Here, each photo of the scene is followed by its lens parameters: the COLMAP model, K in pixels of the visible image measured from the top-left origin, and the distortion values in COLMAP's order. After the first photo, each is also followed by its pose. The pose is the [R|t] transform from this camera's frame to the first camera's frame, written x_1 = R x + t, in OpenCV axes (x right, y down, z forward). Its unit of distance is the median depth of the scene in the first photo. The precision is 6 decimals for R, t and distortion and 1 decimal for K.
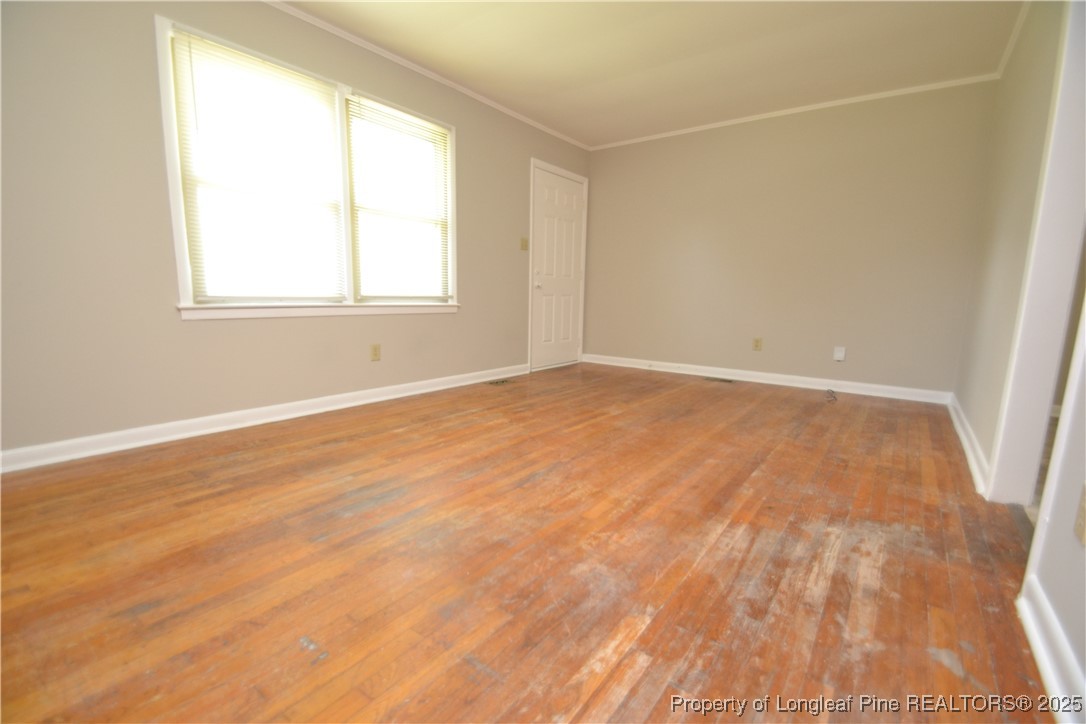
lens RADIAL K [[483.0, 0, 534.7], [0, 483.0, 373.1], [0, 0, 1]] dist [0.013373, -0.016742]
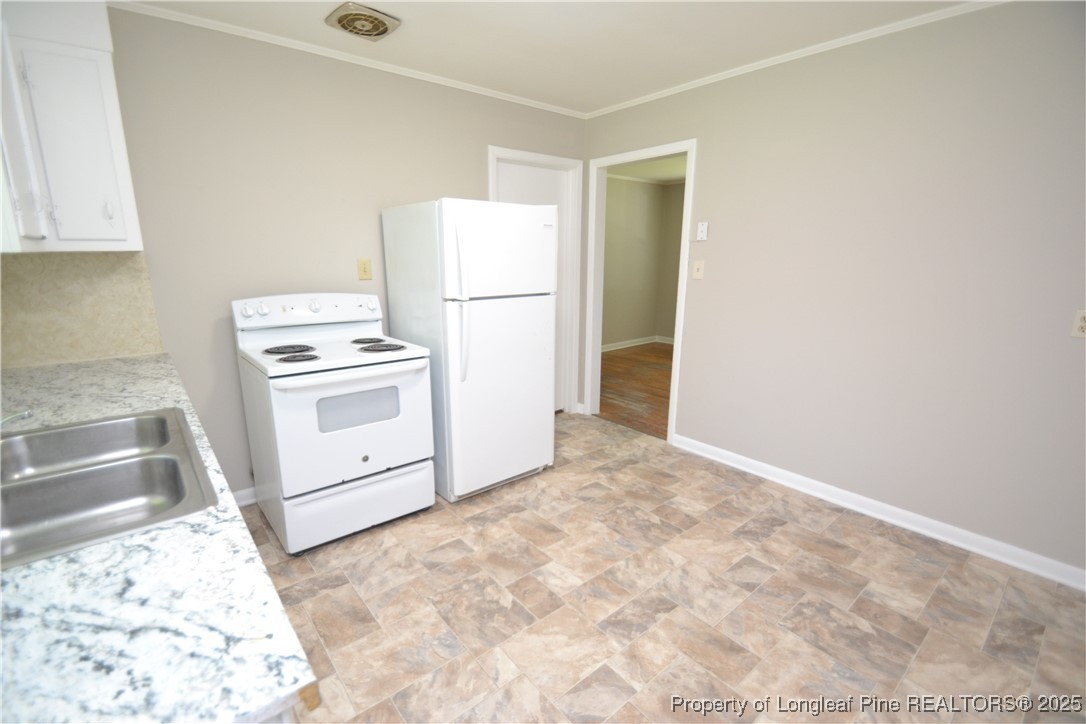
lens RADIAL K [[483.0, 0, 534.7], [0, 483.0, 373.1], [0, 0, 1]] dist [0.013373, -0.016742]
pose [[-0.224489, 0.216543, -0.950112, 2.126425], [-0.166997, 0.952025, 0.256436, -0.279615], [0.960061, 0.216233, -0.177557, 0.567631]]
